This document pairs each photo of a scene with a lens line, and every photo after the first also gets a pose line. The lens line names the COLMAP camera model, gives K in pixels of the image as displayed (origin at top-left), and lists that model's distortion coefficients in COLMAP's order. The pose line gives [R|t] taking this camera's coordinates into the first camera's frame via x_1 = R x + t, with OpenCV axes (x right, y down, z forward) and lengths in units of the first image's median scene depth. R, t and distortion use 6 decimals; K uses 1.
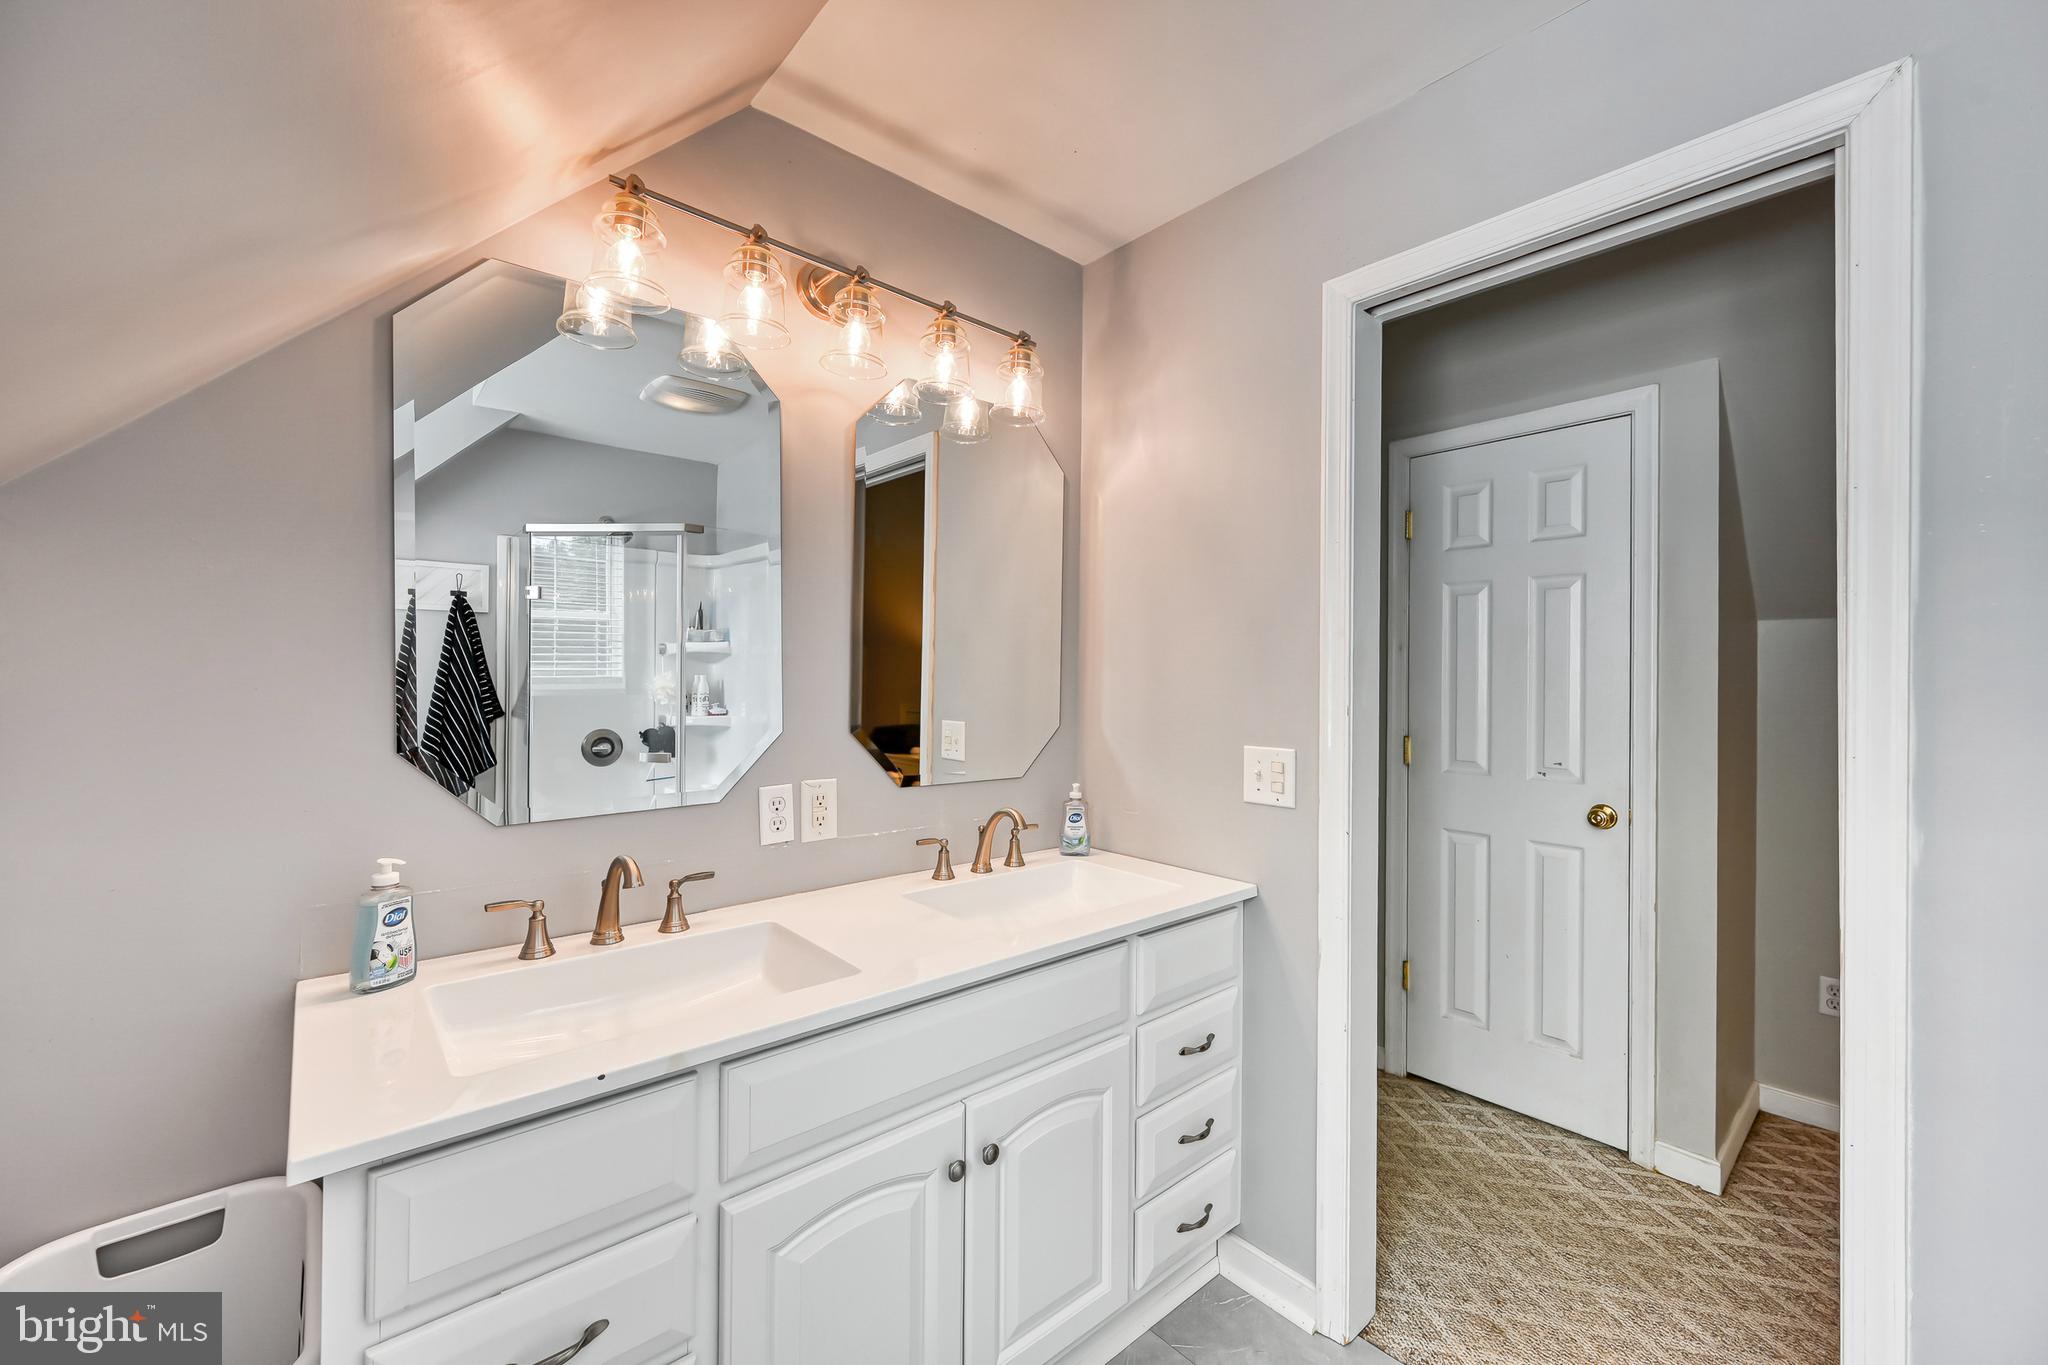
lens RADIAL K [[798.0, 0, 1019.9], [0, 798.0, 689.9], [0, 0, 1]] dist [-0.002041, -0.000184]
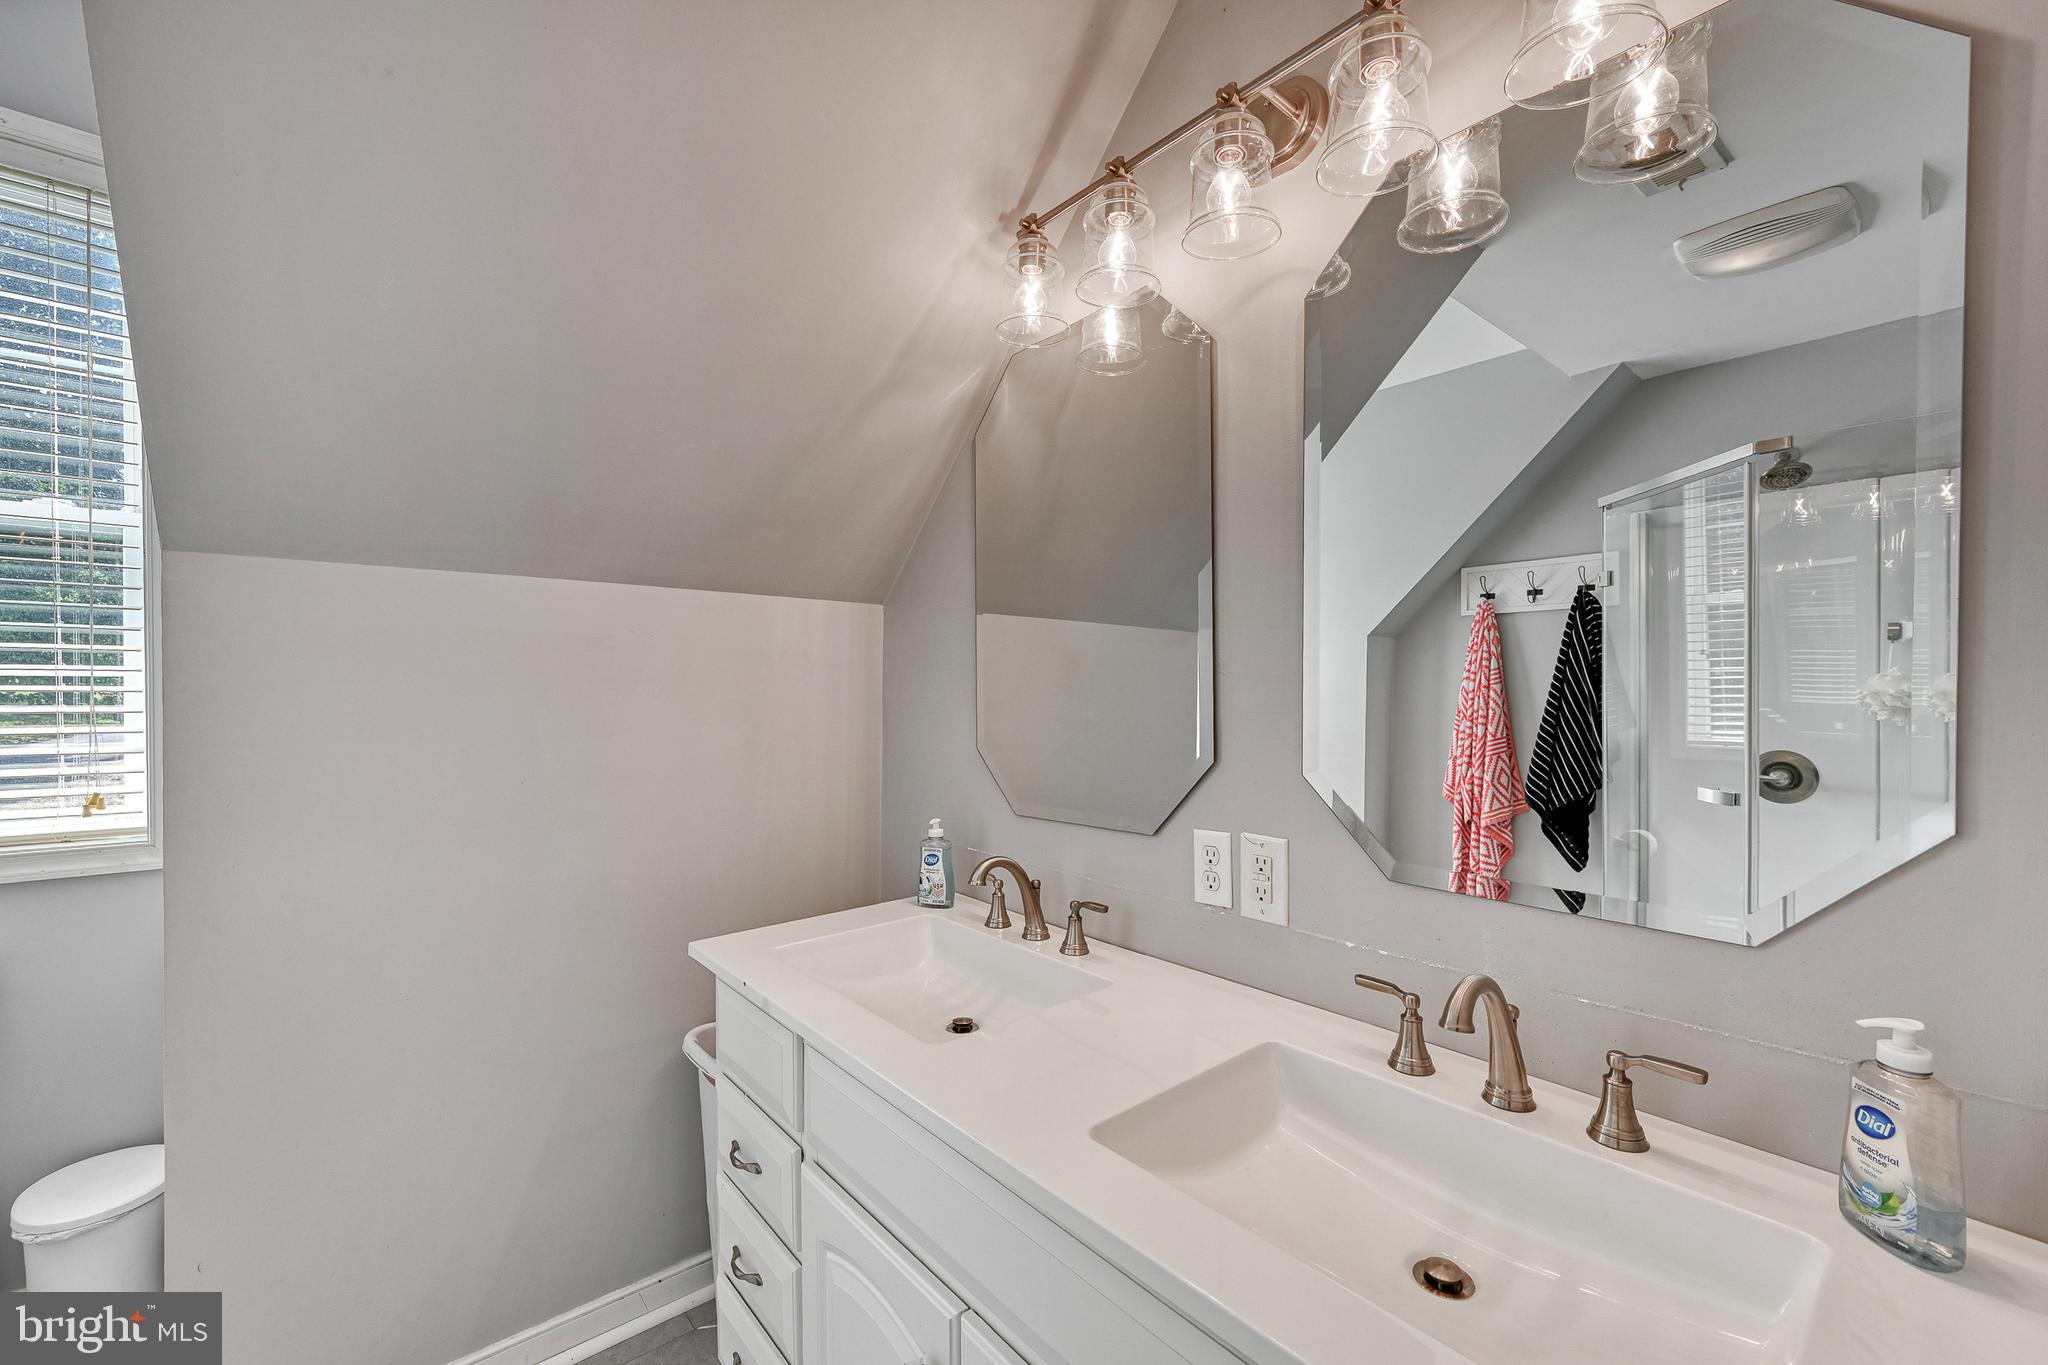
lens RADIAL K [[826.8, 0, 1024.0], [0, 826.8, 682.5], [0, 0, 1]] dist [0.000291, -0.000082]
pose [[-0.015046, -0.008120, -0.999854, 0.495335], [0.002625, 0.999963, -0.008161, -0.018989], [0.999883, -0.002748, -0.015024, 0.805587]]
